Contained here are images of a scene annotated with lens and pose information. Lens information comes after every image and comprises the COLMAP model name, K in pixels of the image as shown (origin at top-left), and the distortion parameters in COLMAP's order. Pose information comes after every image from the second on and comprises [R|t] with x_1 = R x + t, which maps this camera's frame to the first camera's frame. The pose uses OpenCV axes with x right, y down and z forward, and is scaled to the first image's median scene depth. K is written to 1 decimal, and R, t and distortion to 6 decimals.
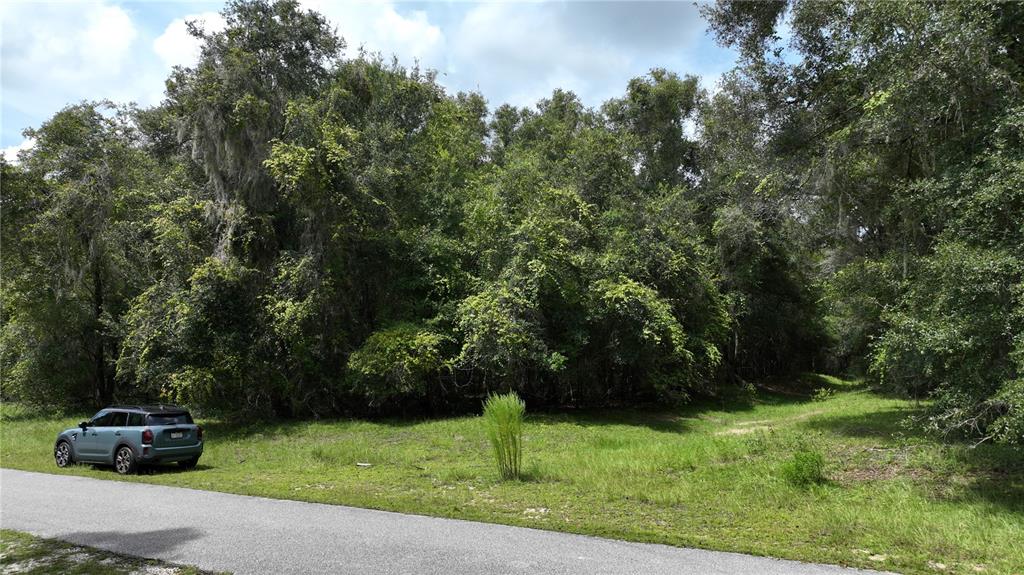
lens RADIAL K [[723.0, 0, 512.9], [0, 723.0, 290.7], [0, 0, 1]] dist [0.006758, 0.005060]
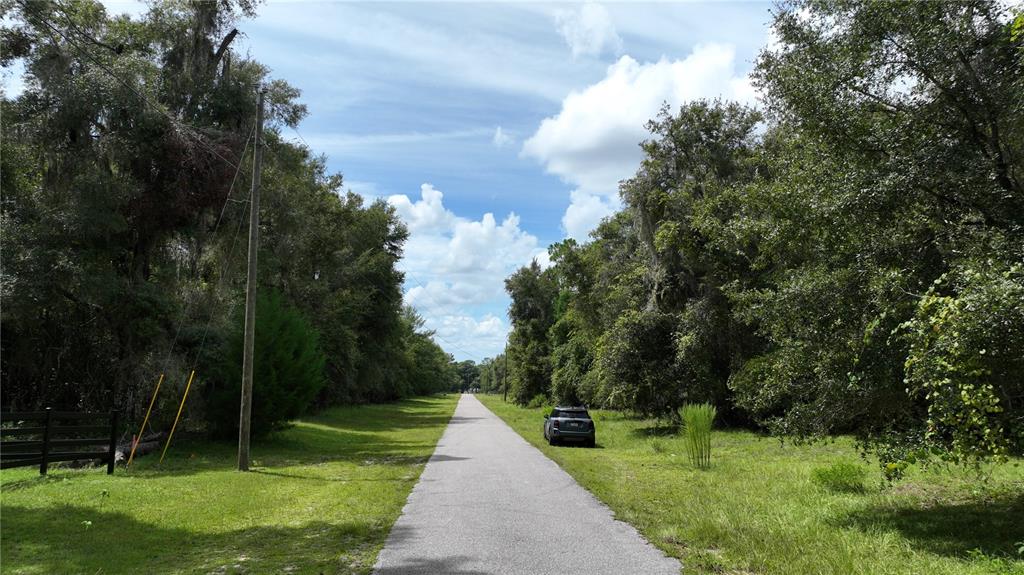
lens RADIAL K [[723.0, 0, 512.9], [0, 723.0, 290.7], [0, 0, 1]] dist [0.006758, 0.005060]
pose [[0.541468, -0.092547, -0.835612, 0.604344], [0.066712, 0.995518, -0.067029, -0.000898], [0.838070, -0.019451, 0.545215, -0.001721]]
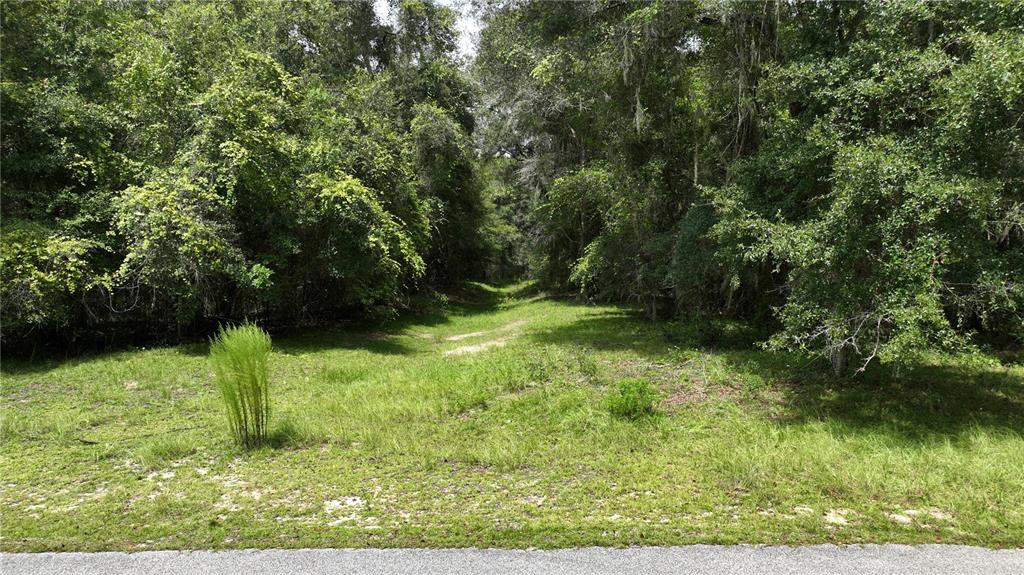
lens RADIAL K [[723.0, 0, 512.9], [0, 723.0, 290.7], [0, 0, 1]] dist [0.006758, 0.005060]
pose [[0.879498, -0.023988, 0.475298, -0.071089], [-0.035867, 0.992547, 0.116462, 0.012839], [-0.474549, -0.119475, 0.872083, 0.183920]]
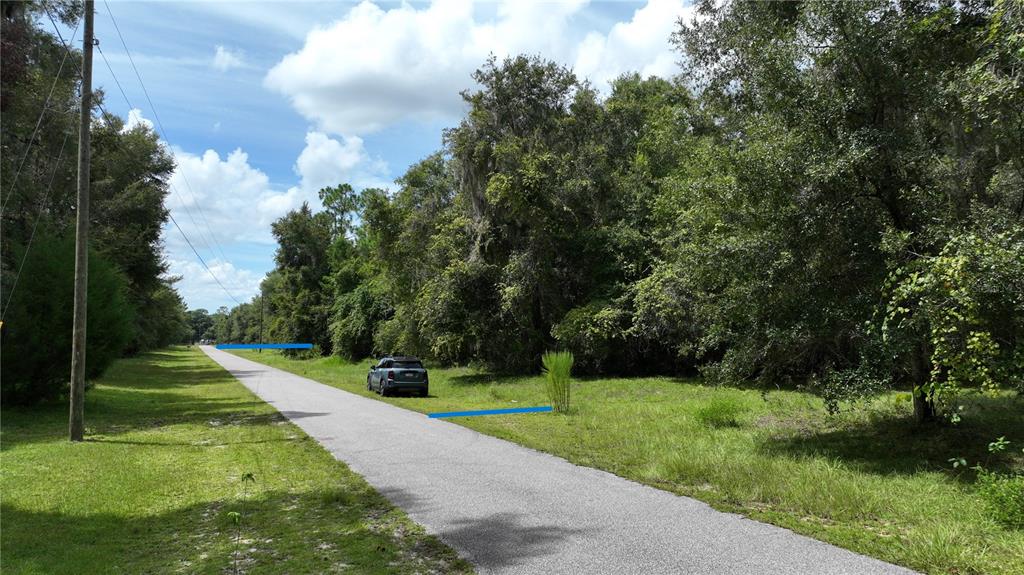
lens RADIAL K [[723.0, 0, 512.9], [0, 723.0, 290.7], [0, 0, 1]] dist [0.006758, 0.005060]
pose [[0.802269, -0.025154, -0.596433, 0.486065], [0.048426, 0.998561, 0.023025, -0.009713], [0.594995, -0.047355, 0.802333, -0.104109]]
